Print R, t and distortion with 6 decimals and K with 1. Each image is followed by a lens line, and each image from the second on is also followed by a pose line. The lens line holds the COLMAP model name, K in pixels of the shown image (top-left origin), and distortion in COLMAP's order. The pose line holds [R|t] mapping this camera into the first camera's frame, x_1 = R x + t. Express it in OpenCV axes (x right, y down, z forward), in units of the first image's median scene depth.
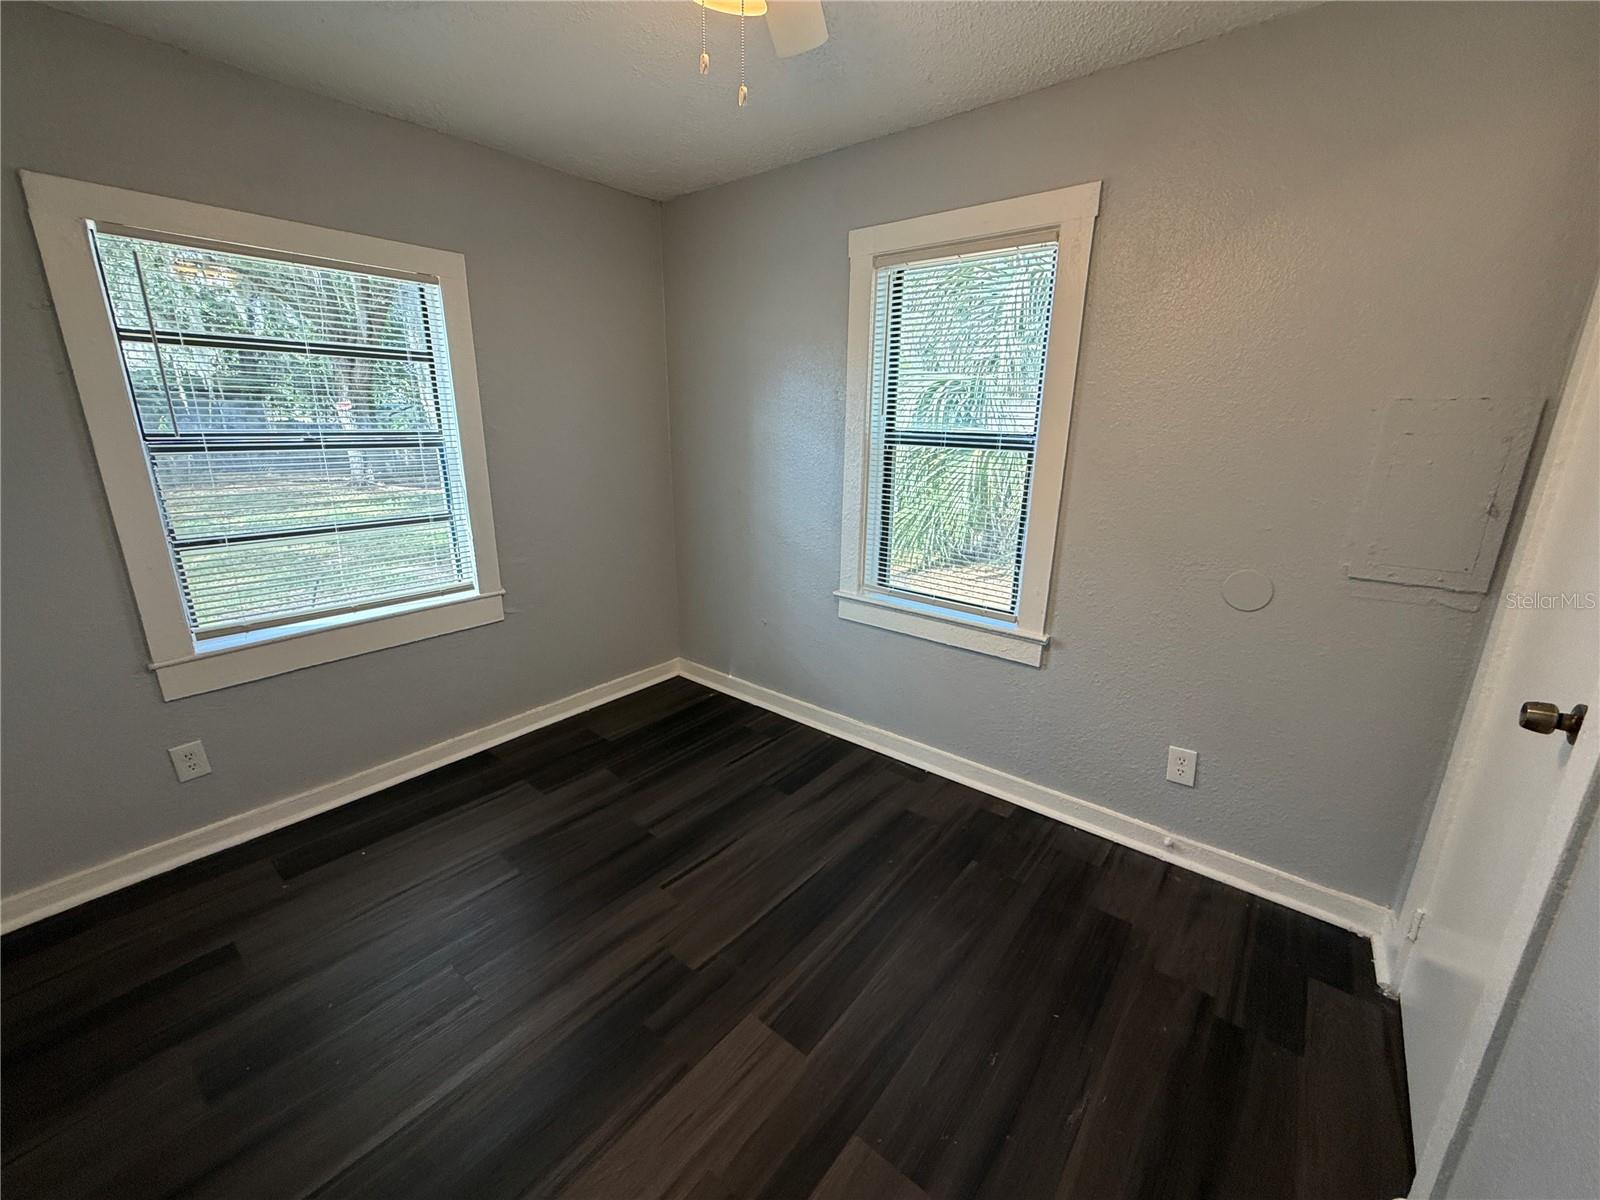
lens RADIAL K [[642.4, 0, 800.0], [0, 642.4, 600.0], [0, 0, 1]] dist [0.000151, 0.000105]
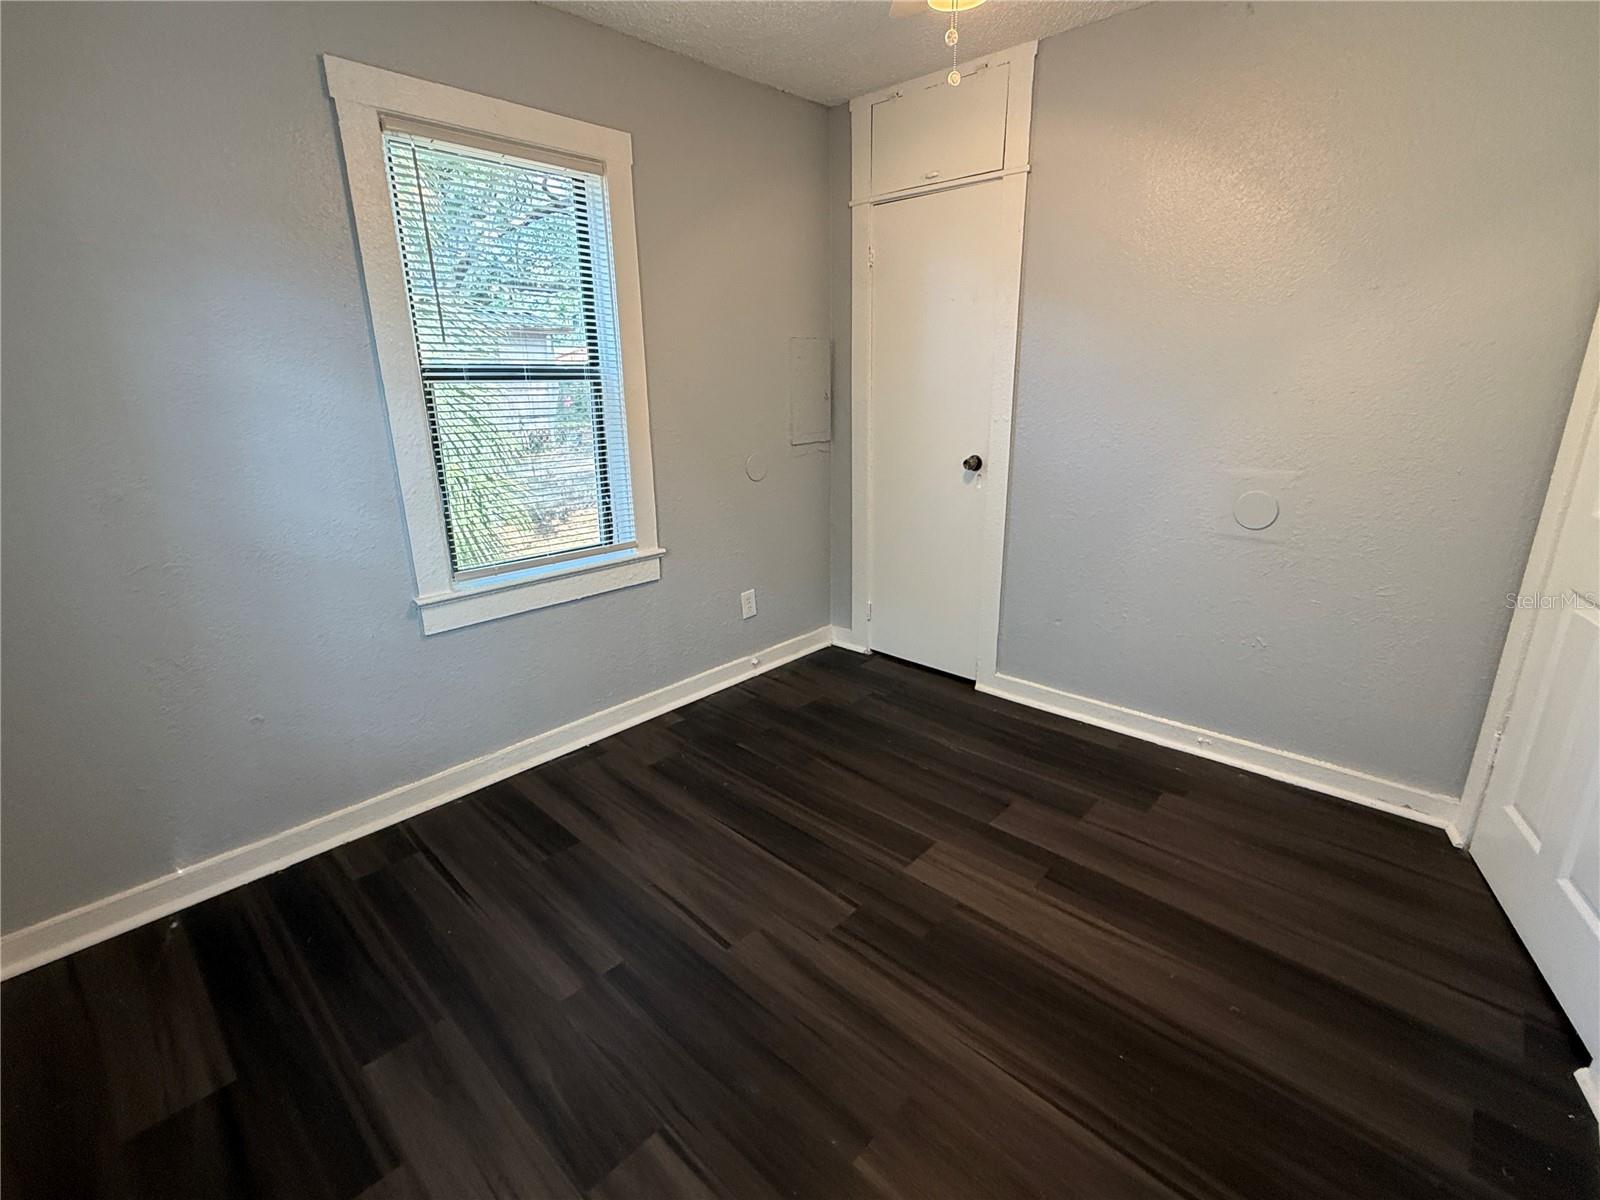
lens RADIAL K [[733.0, 0, 800.0], [0, 733.0, 600.0], [0, 0, 1]] dist [-0.001824, -0.000325]
pose [[0.070688, -0.305429, 0.949587, -0.816823], [0.285037, 0.918460, 0.274199, -0.138049], [-0.955907, 0.251285, 0.151983, 0.599612]]
